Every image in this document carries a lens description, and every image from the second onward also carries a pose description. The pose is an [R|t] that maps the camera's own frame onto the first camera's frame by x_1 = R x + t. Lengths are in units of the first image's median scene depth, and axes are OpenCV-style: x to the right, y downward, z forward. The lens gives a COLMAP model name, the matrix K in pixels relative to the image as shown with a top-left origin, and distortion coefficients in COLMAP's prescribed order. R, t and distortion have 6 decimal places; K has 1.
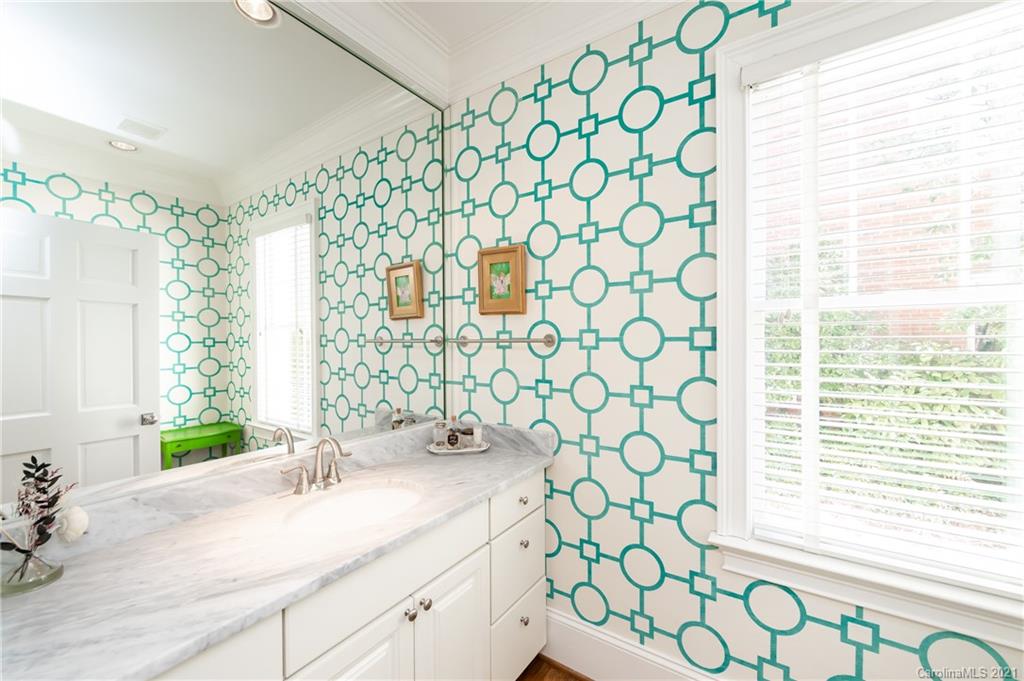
lens RADIAL K [[401.6, 0, 515.7], [0, 401.6, 343.5], [0, 0, 1]] dist [0.000220, -0.000314]
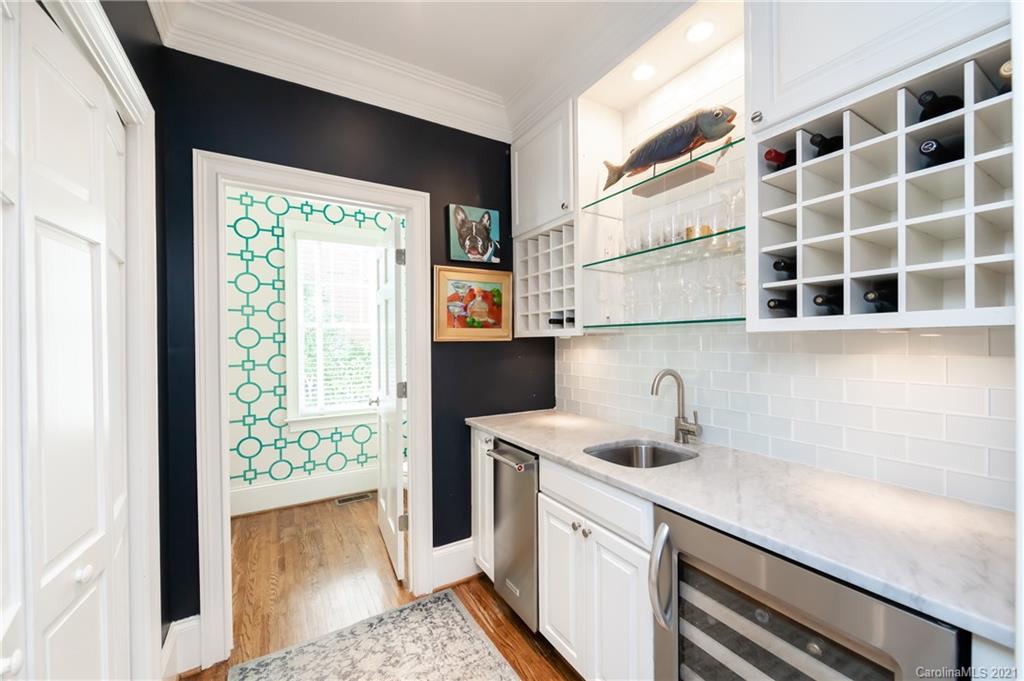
lens RADIAL K [[401.6, 0, 515.0], [0, 401.6, 342.1], [0, 0, 1]] dist [0.000220, -0.000314]
pose [[0.427677, -0.005752, 0.903913, -1.058667], [0.011464, 0.999934, 0.000940, 0.026880], [-0.903859, 0.009961, 0.427714, -1.236676]]
